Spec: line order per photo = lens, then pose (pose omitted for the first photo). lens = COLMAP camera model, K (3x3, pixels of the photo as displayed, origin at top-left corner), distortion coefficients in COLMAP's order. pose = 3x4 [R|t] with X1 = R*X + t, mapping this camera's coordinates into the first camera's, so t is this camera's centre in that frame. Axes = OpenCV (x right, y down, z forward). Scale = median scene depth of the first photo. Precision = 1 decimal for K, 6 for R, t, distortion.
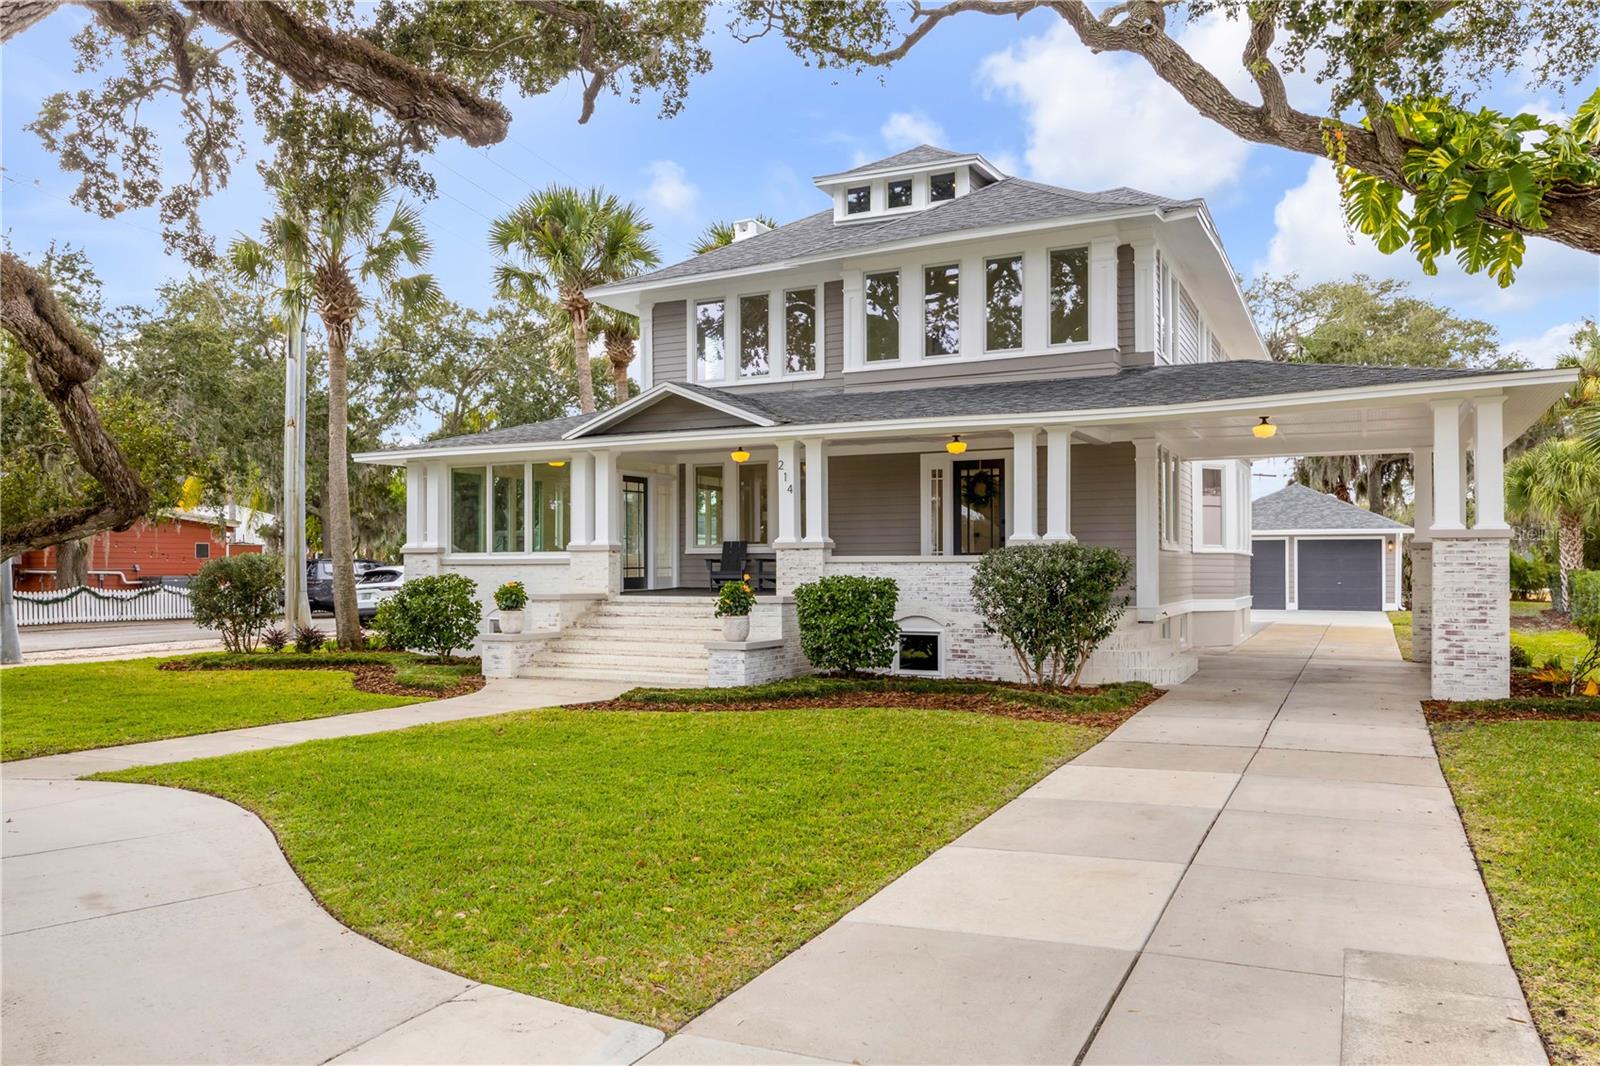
lens RADIAL K [[794.5, 0, 805.0], [0, 794.5, 541.1], [0, 0, 1]] dist [-0.001381, -0.000144]
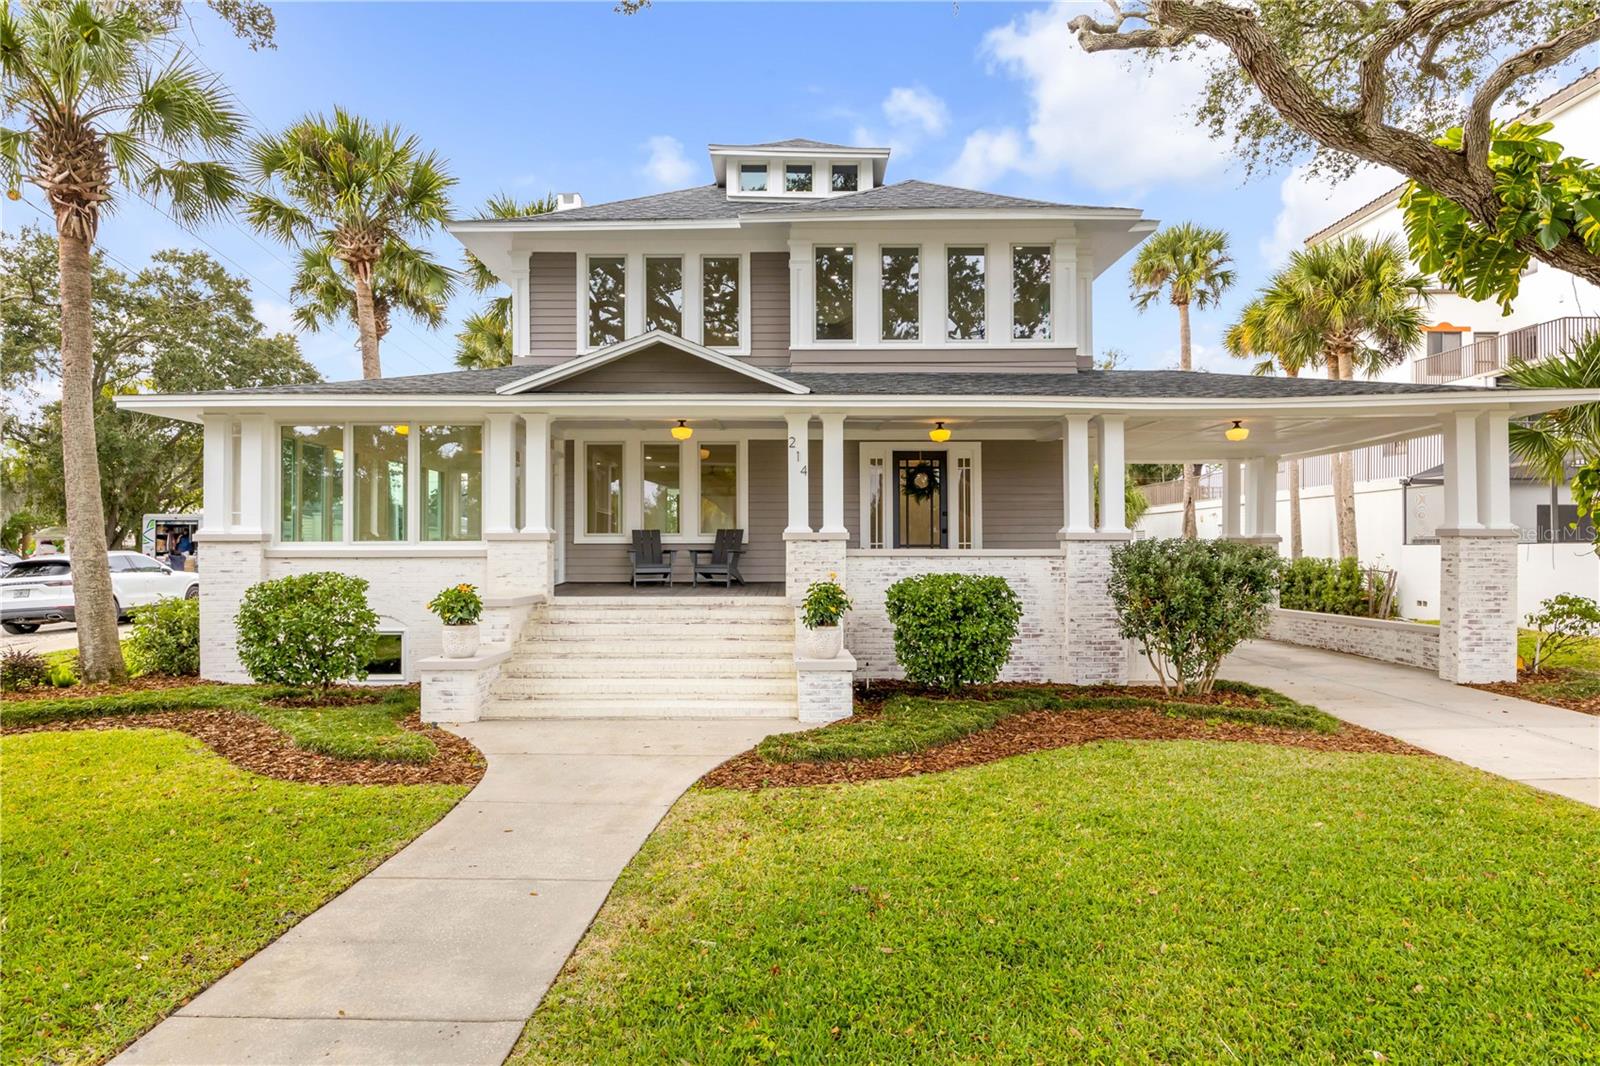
lens RADIAL K [[715.8, 0, 811.6], [0, 715.8, 525.8], [0, 0, 1]] dist [0.002997, 0.000102]
pose [[0.937252, 0.013914, 0.348375, -0.292344], [-0.011598, 0.999895, -0.008733, 0.000902], [-0.348460, 0.004145, 0.937315, 0.281972]]
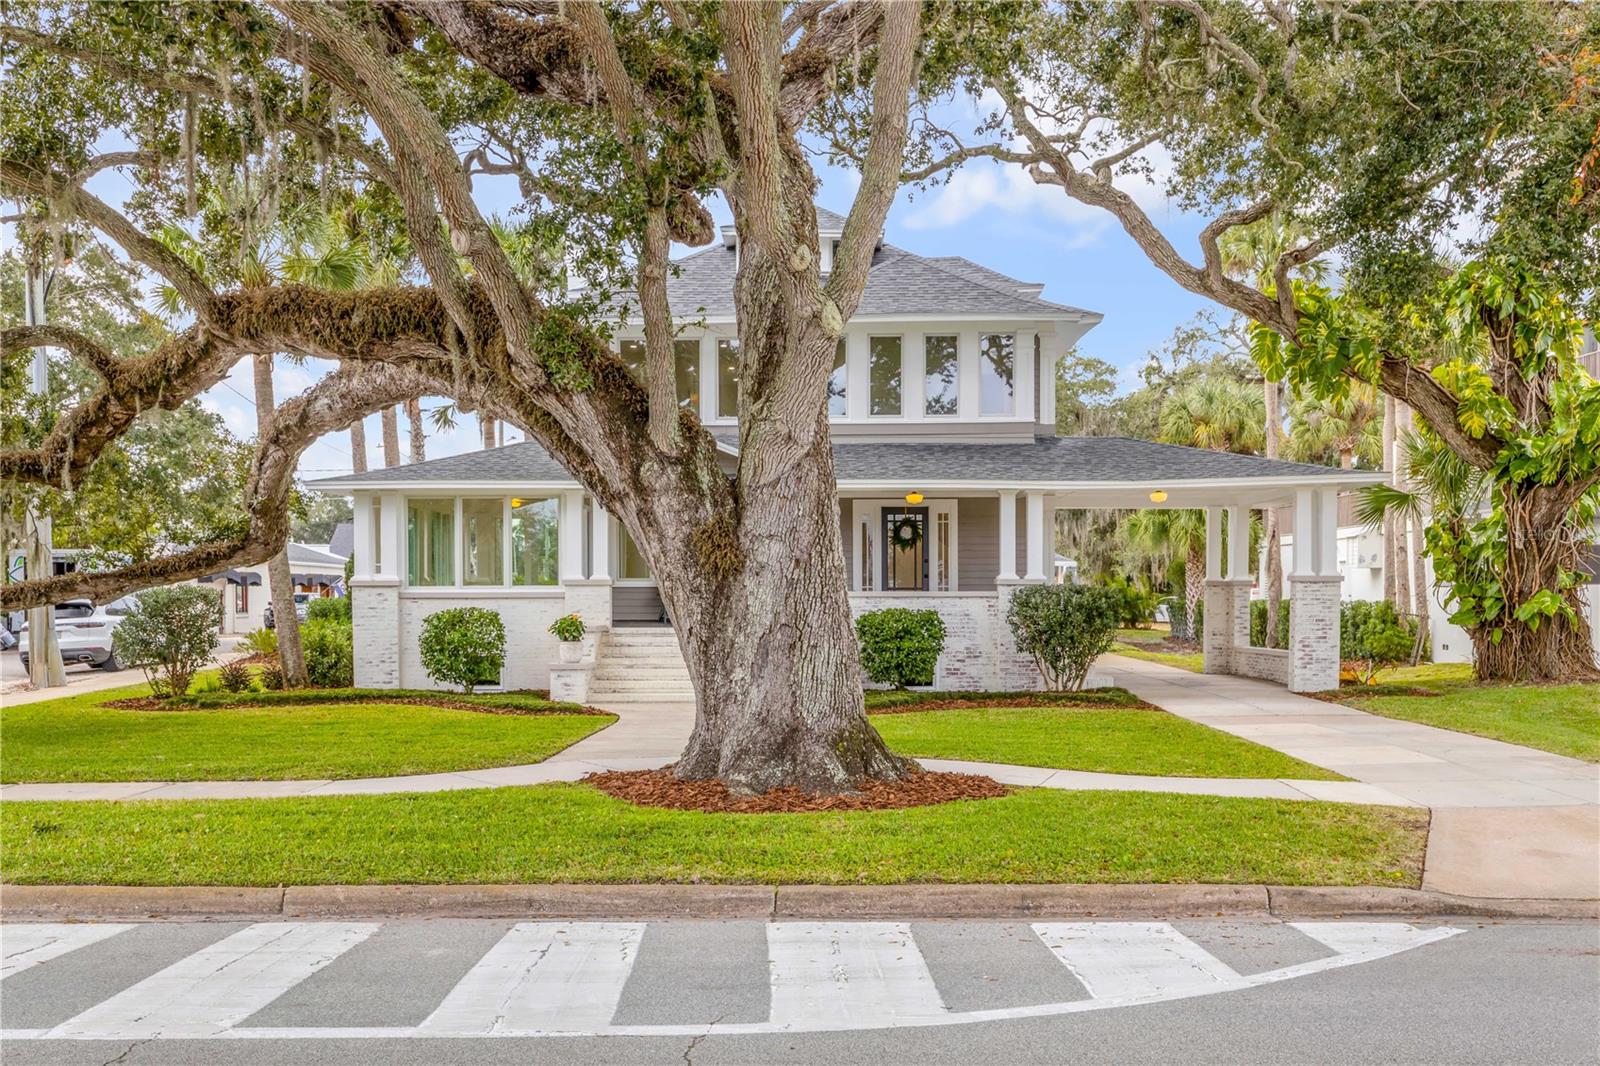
lens RADIAL K [[854.5, 0, 759.0], [0, 854.5, 581.2], [0, 0, 1]] dist [-0.000379, -0.000034]
pose [[0.961555, 0.005882, 0.274548, -0.431477], [-0.009426, 0.999888, 0.011588, -0.009485], [-0.274449, -0.013731, 0.961503, -0.173371]]
